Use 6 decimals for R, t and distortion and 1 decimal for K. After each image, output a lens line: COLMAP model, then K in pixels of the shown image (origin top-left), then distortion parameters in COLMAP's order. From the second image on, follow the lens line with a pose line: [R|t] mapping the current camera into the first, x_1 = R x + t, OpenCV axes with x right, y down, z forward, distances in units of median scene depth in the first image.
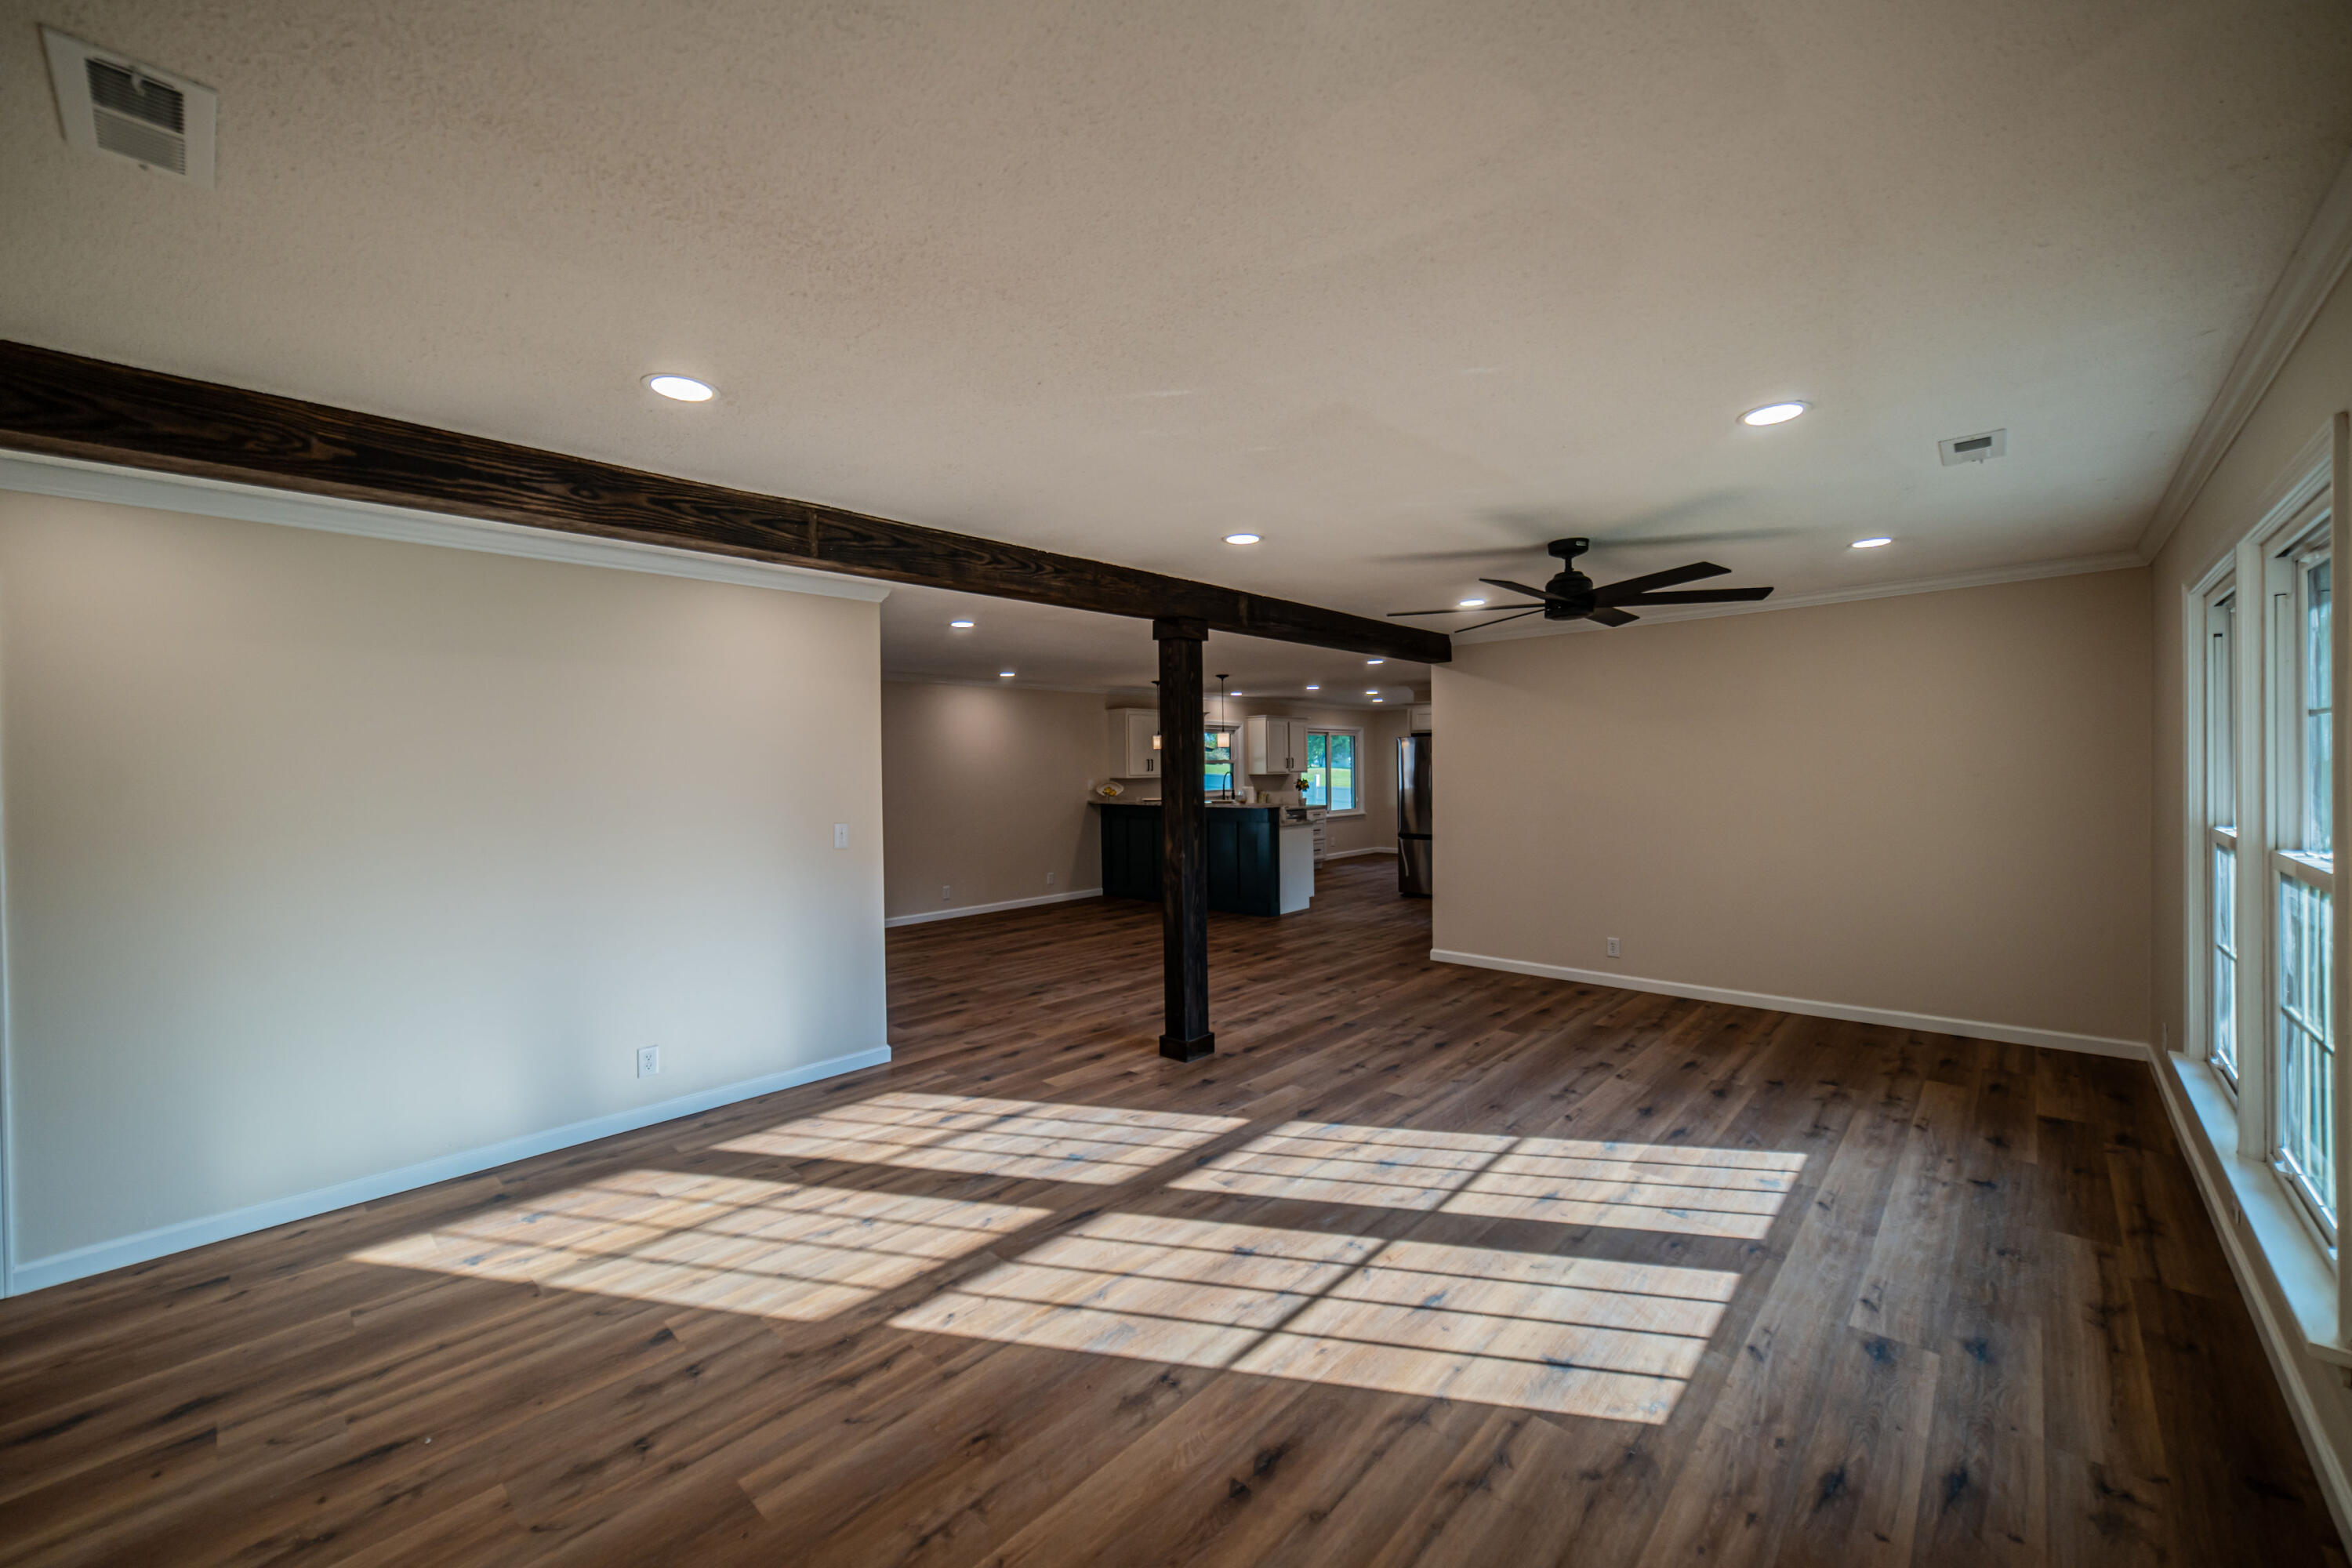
lens RADIAL K [[908.9, 0, 1165.7], [0, 908.9, 771.4], [0, 0, 1]] dist [-0.002848, 0.000767]
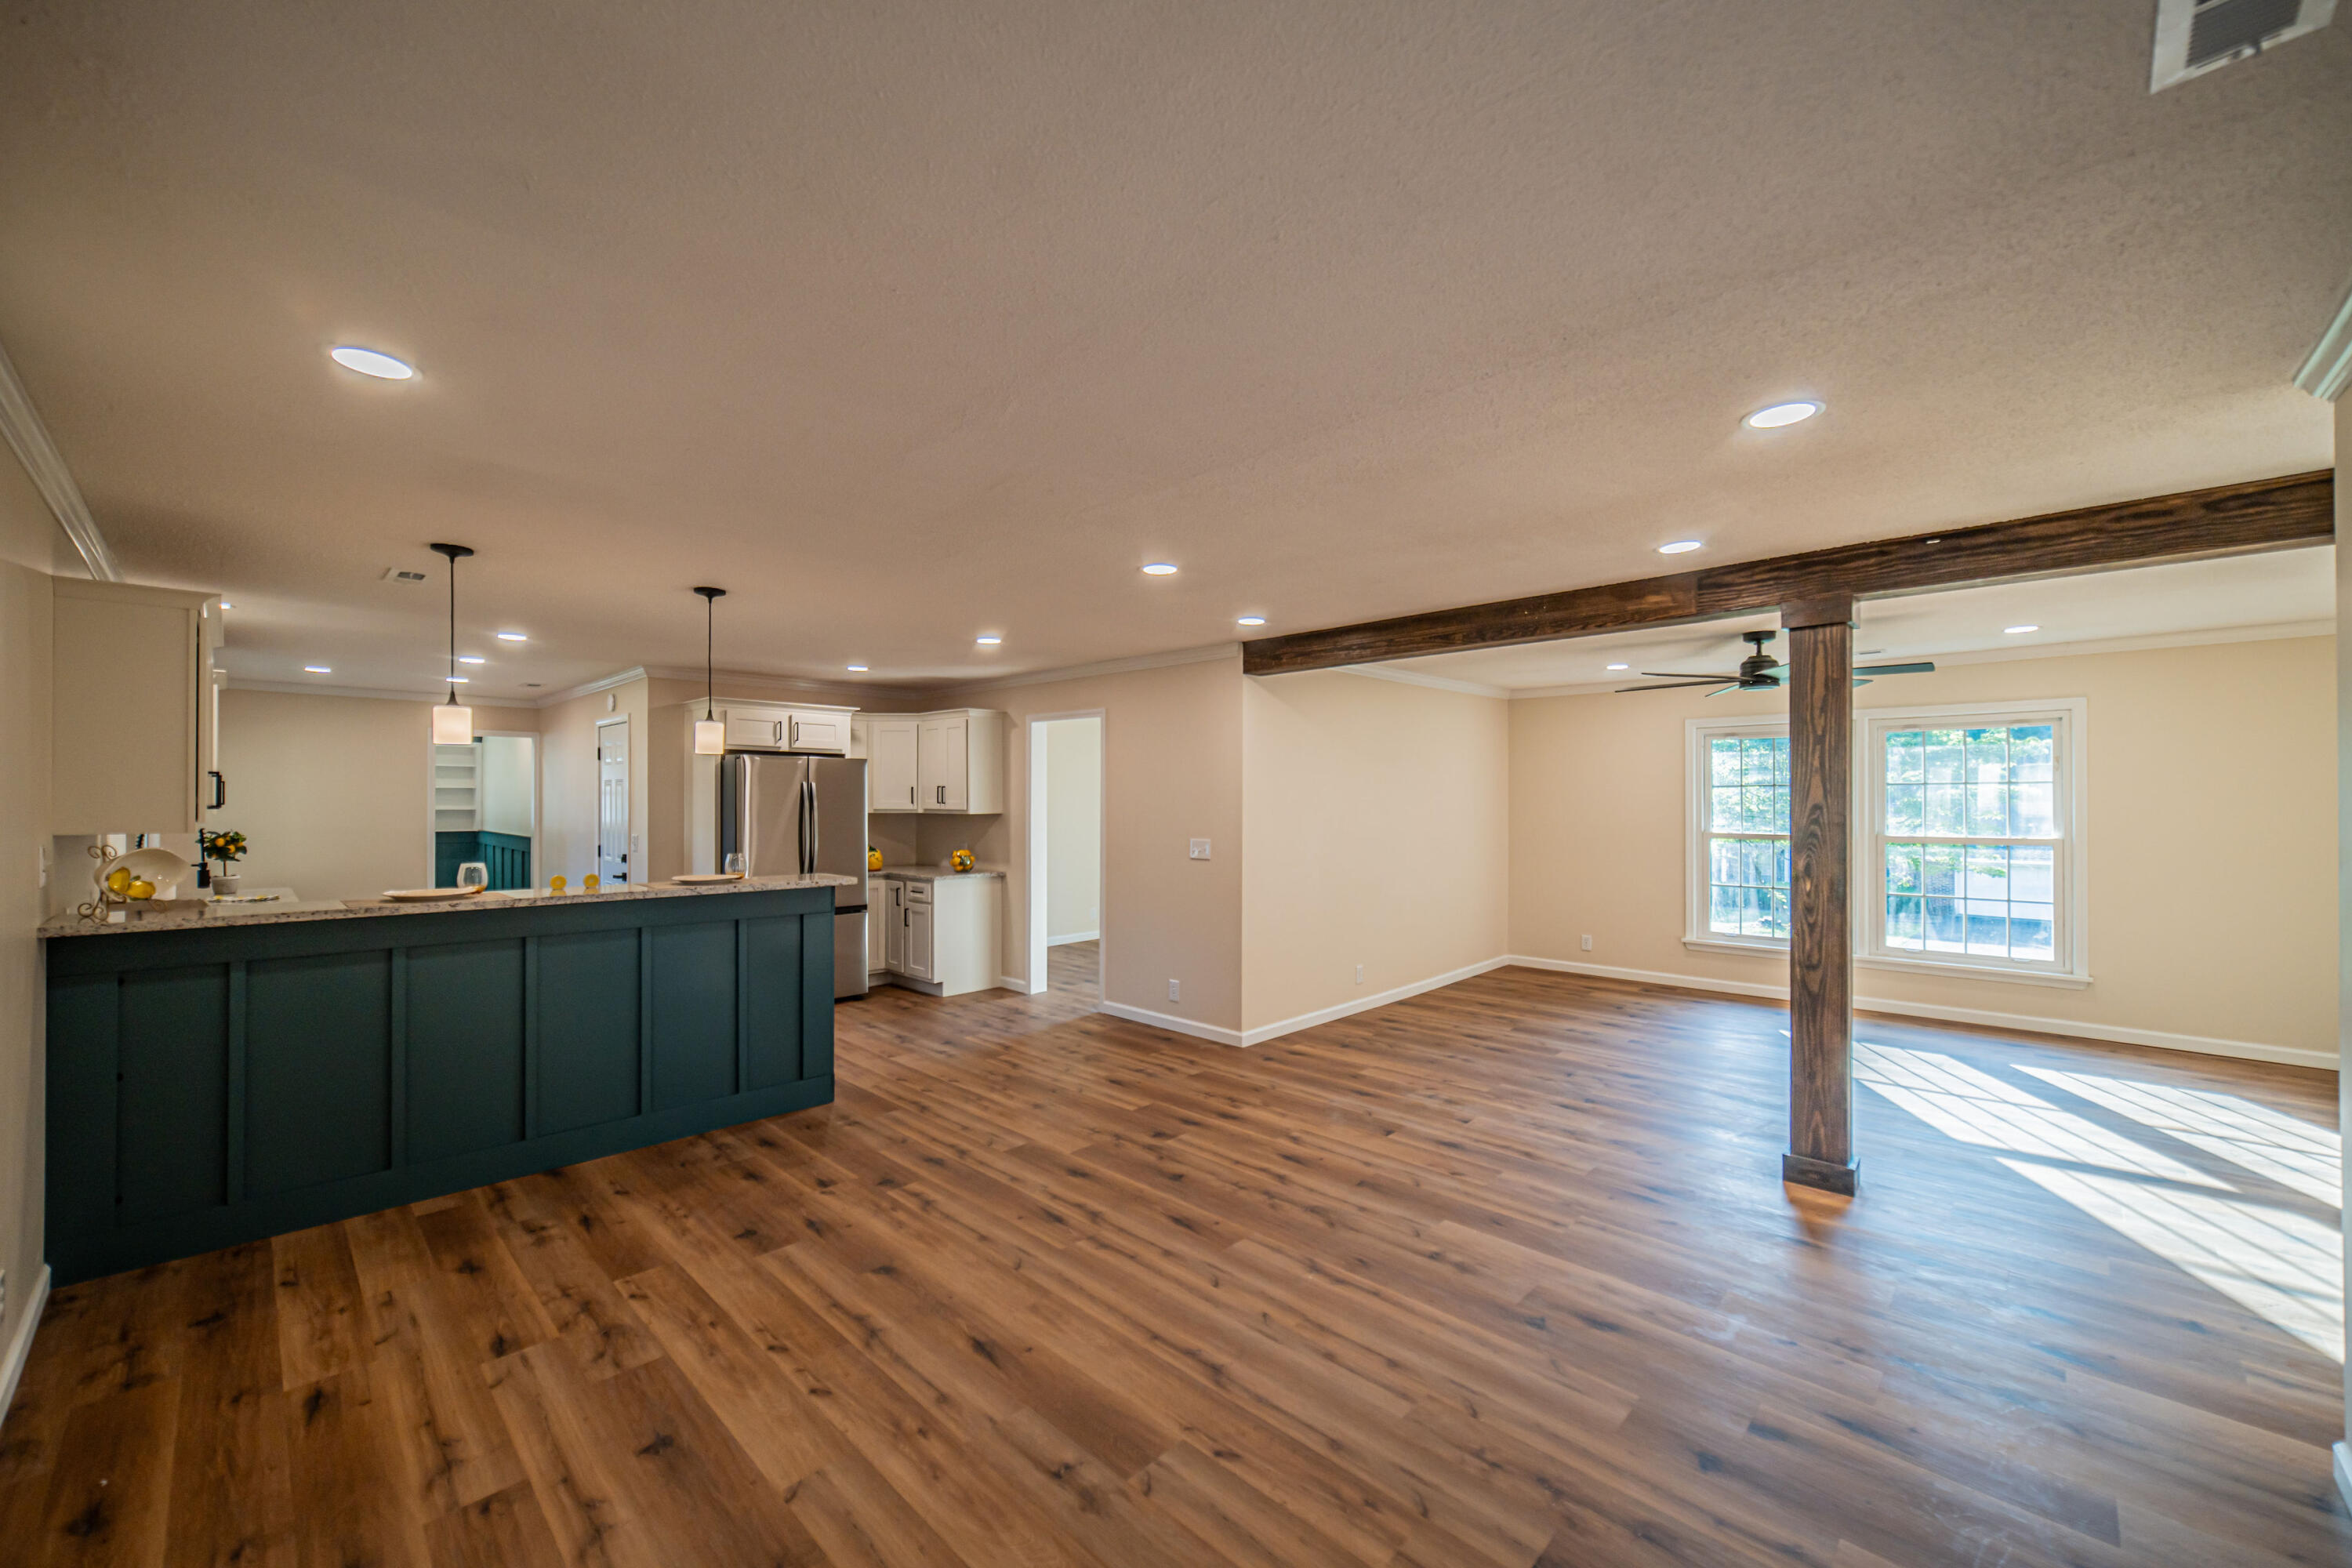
lens RADIAL K [[908.9, 0, 1179.4], [0, 908.9, 782.1], [0, 0, 1]] dist [-0.002848, 0.000767]
pose [[0.008891, 0.037041, 0.999274, -1.157077], [0.003547, 0.999306, -0.037073, 0.014681], [-0.999954, 0.003874, 0.008753, 2.386840]]
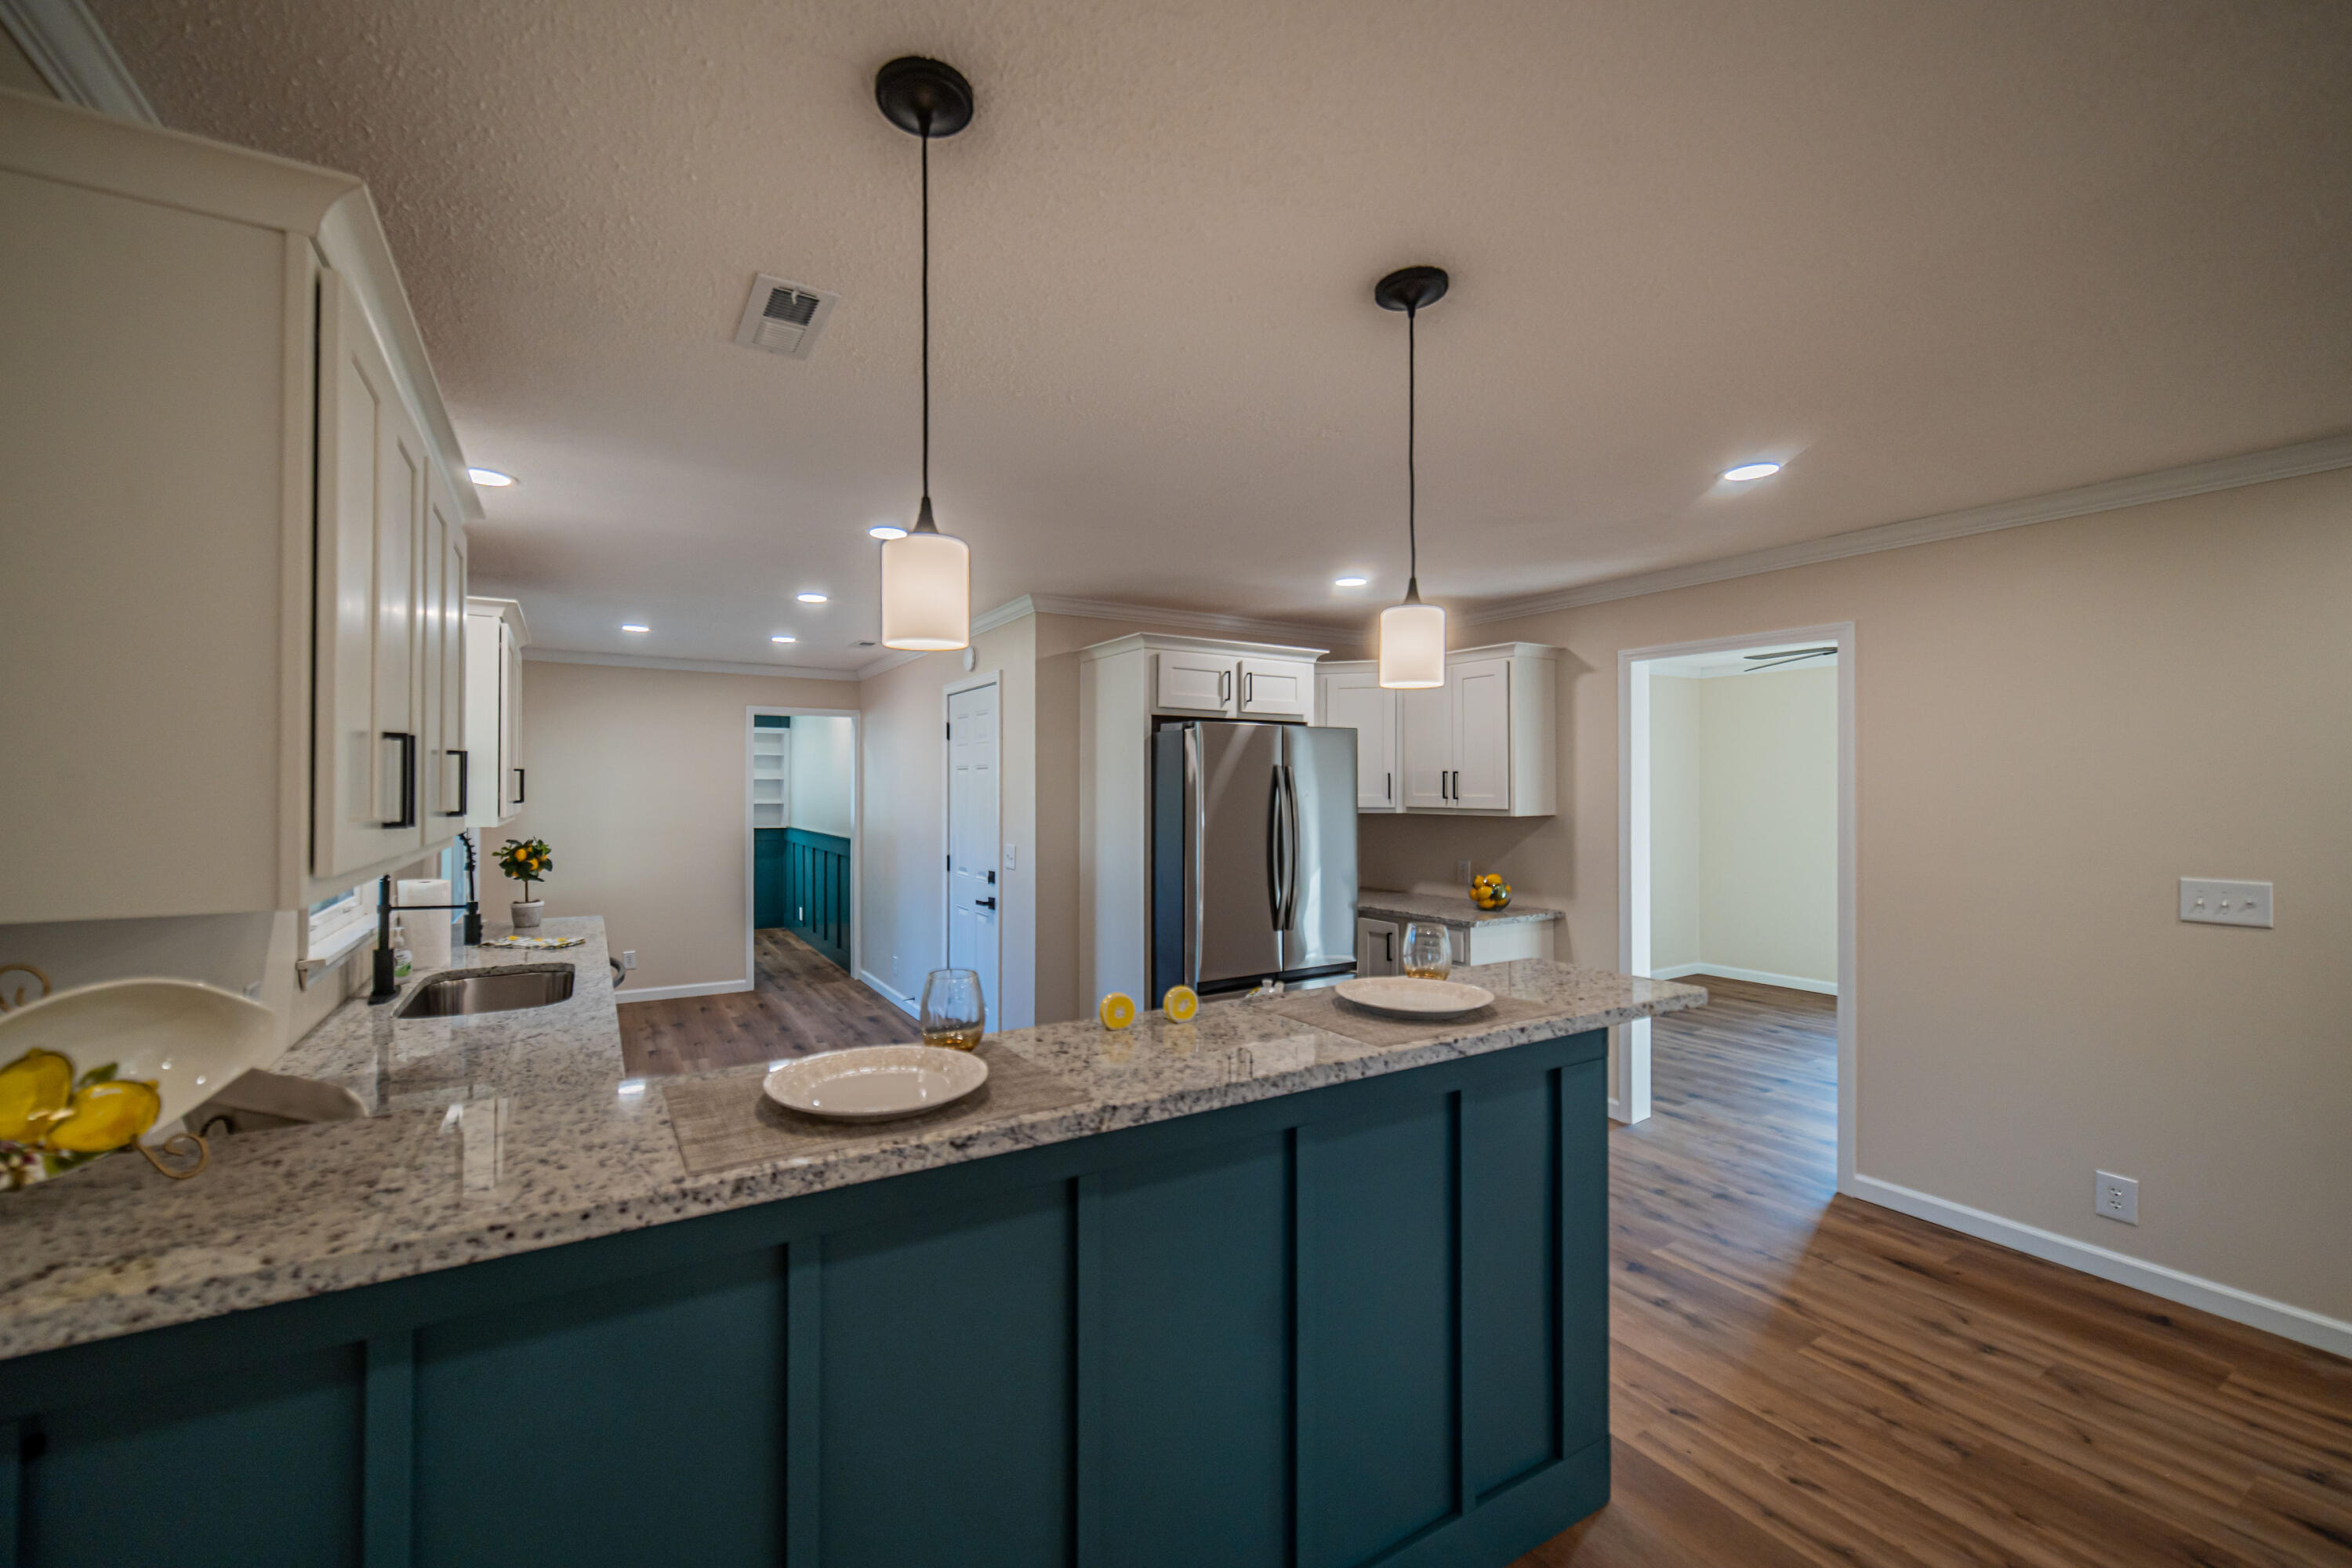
lens RADIAL K [[908.9, 0, 1123.9], [0, 908.9, 753.7], [0, 0, 1]] dist [-0.002848, 0.000767]
pose [[0.277645, 0.055024, 0.959107, -0.385939], [0.001073, 0.998340, -0.057586, -0.007836], [-0.960683, 0.017017, 0.277125, 3.116059]]
